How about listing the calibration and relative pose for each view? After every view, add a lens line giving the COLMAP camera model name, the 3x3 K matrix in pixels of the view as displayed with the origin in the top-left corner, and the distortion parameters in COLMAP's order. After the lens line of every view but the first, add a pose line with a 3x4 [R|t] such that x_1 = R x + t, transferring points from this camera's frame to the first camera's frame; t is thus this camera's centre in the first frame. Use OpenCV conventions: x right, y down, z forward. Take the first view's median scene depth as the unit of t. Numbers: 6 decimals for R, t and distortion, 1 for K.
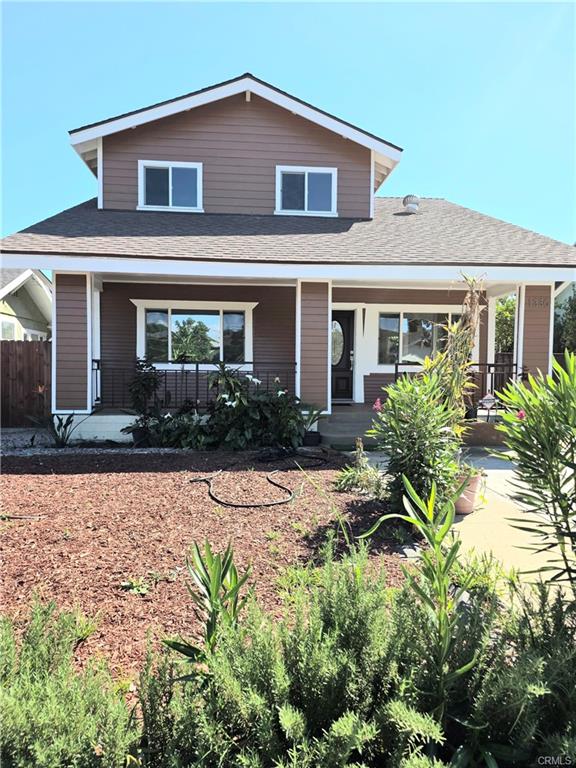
lens RADIAL K [[526.0, 0, 288.0], [0, 526.0, 384.0], [0, 0, 1]] dist [0.002772, -0.000482]
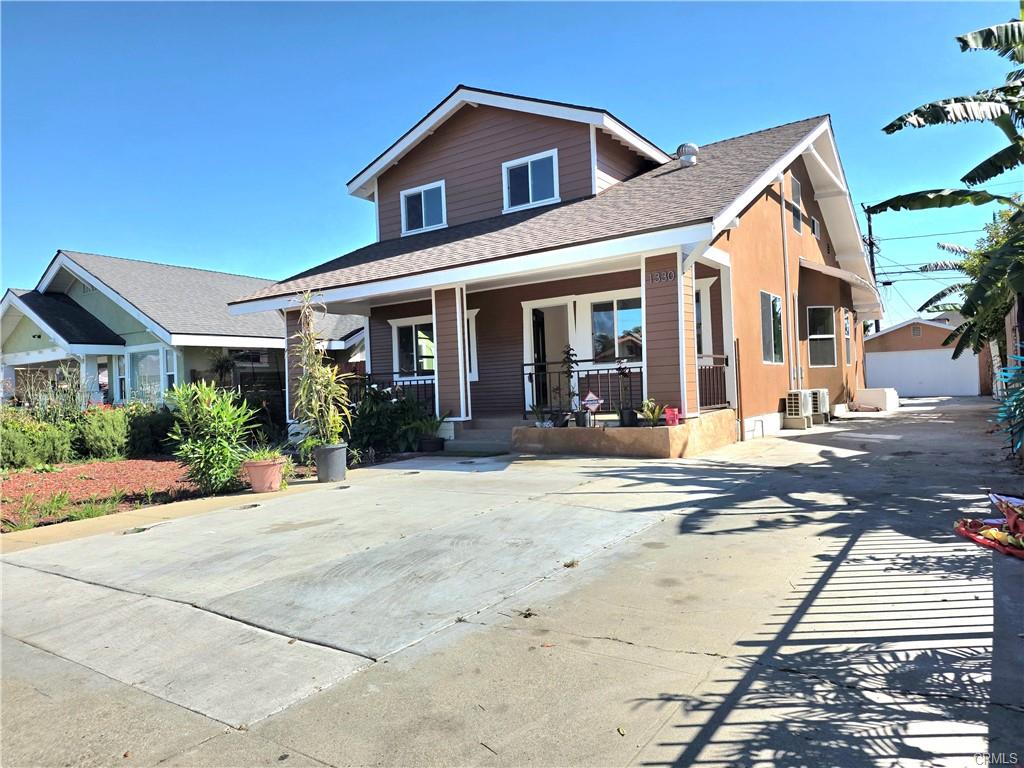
lens RADIAL K [[679.9, 0, 512.0], [0, 679.9, 384.0], [0, 0, 1]] dist [-0.001284, -0.000442]
pose [[0.772576, -0.045191, -0.633312, 0.771012], [0.043476, 0.998888, -0.018241, 0.011984], [0.633432, -0.013441, 0.773682, 0.043830]]
